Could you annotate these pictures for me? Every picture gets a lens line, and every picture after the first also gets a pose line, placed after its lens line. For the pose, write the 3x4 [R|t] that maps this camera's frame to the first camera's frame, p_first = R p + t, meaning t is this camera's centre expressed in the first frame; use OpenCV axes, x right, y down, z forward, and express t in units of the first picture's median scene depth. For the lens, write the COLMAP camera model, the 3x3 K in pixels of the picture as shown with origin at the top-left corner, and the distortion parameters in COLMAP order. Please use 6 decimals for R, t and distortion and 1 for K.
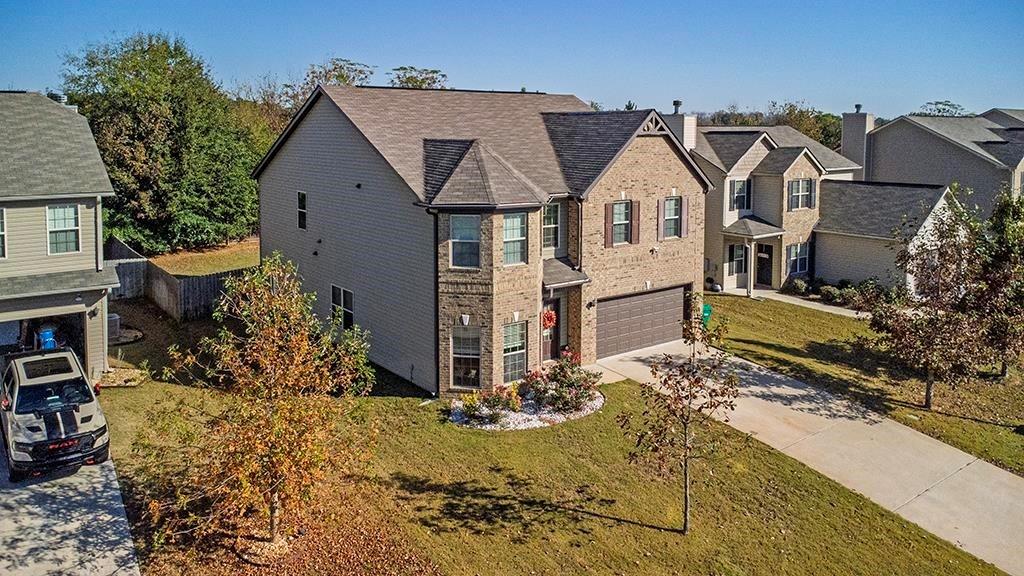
lens RADIAL K [[804.9, 0, 512.0], [0, 804.9, 288.0], [0, 0, 1]] dist [-0.005524, 0.000107]
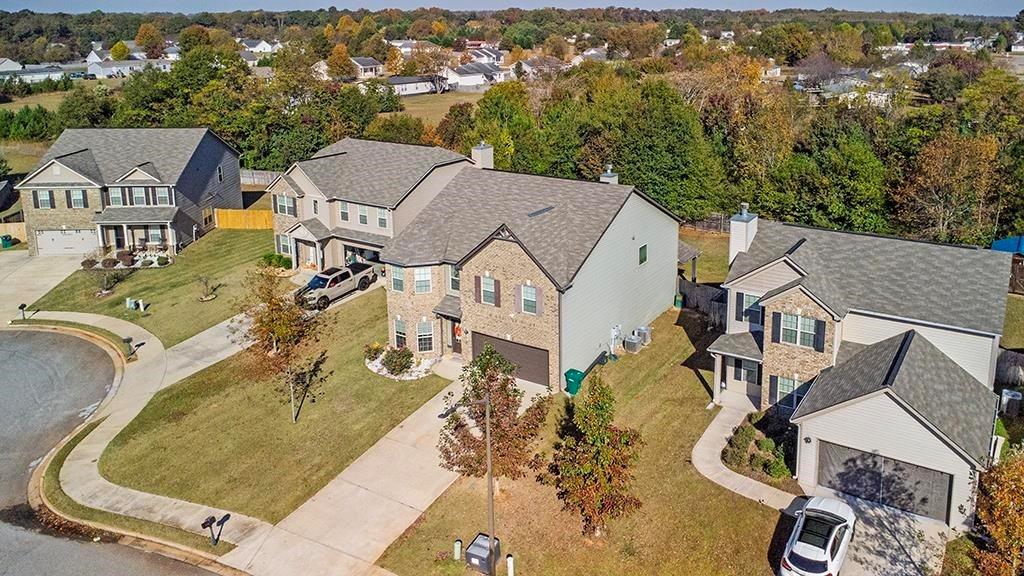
lens RADIAL K [[804.9, 0, 512.0], [0, 804.9, 288.0], [0, 0, 1]] dist [-0.005524, 0.000107]
pose [[0.272331, 0.307350, -0.911796, 1.572617], [-0.160523, 0.948844, 0.271894, -0.518861], [0.948719, 0.072319, 0.307737, 0.578966]]
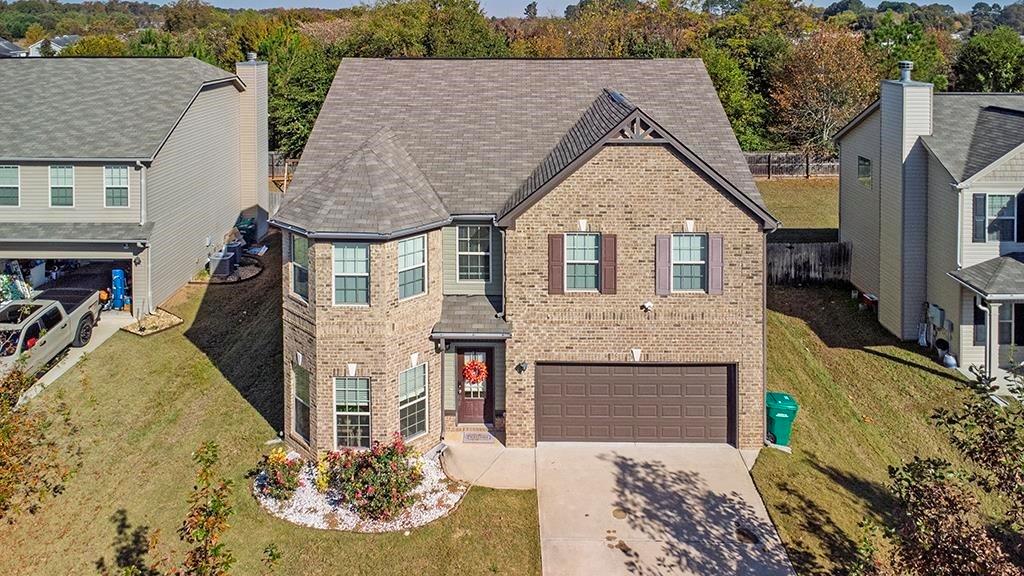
lens RADIAL K [[817.5, 0, 509.9], [0, 817.5, 102.1], [0, 0, 1]] dist [-0.001446, 0.007853]
pose [[0.770085, 0.062086, -0.634913, 0.548613], [-0.120174, 0.991553, -0.048799, -0.182053], [0.626520, 0.113879, 0.771041, 0.387868]]
